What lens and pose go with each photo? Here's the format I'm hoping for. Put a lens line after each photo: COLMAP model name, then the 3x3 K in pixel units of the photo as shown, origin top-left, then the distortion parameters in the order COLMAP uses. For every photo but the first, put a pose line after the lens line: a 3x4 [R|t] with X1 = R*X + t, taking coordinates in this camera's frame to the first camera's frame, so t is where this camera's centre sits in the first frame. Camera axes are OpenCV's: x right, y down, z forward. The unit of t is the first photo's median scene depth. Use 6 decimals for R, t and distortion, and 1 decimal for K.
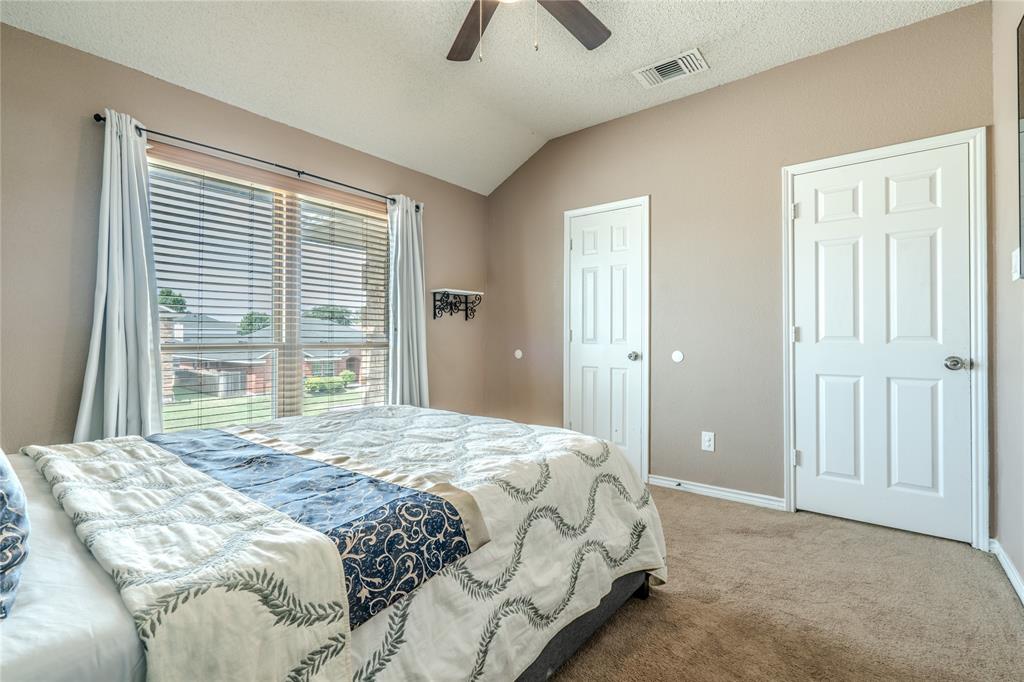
lens RADIAL K [[461.8, 0, 509.7], [0, 461.8, 338.2], [0, 0, 1]] dist [-0.000234, 0.000080]
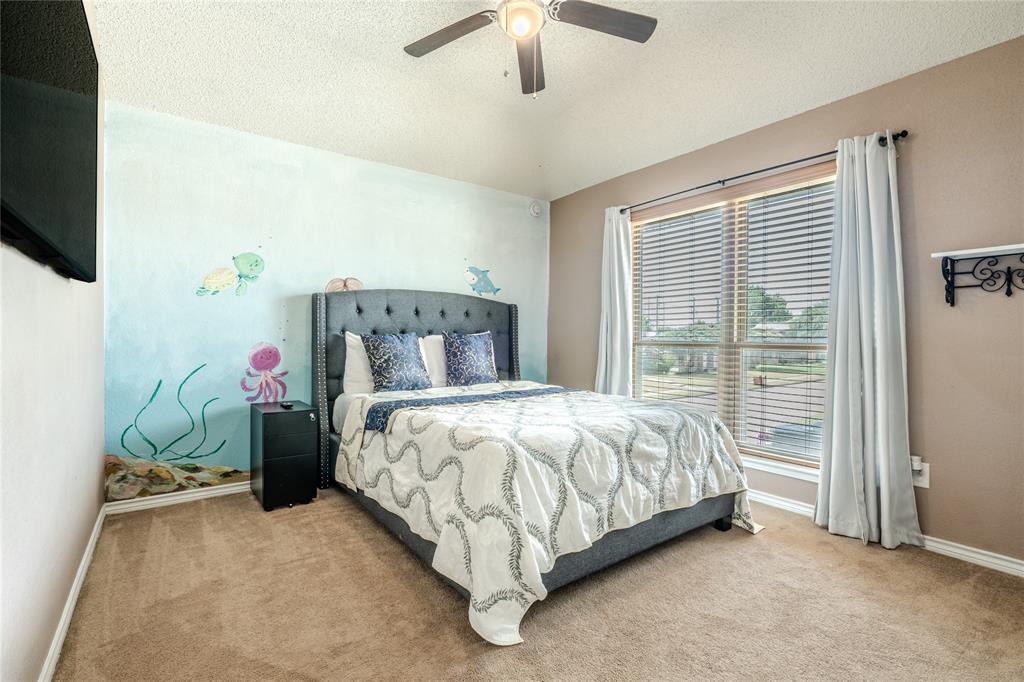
lens RADIAL K [[461.8, 0, 509.7], [0, 461.8, 338.2], [0, 0, 1]] dist [-0.000234, 0.000080]
pose [[-0.275695, -0.001020, -0.961245, 0.677954], [-0.013843, 0.999900, 0.002910, 0.005378], [0.961146, 0.014109, -0.275681, 0.797153]]
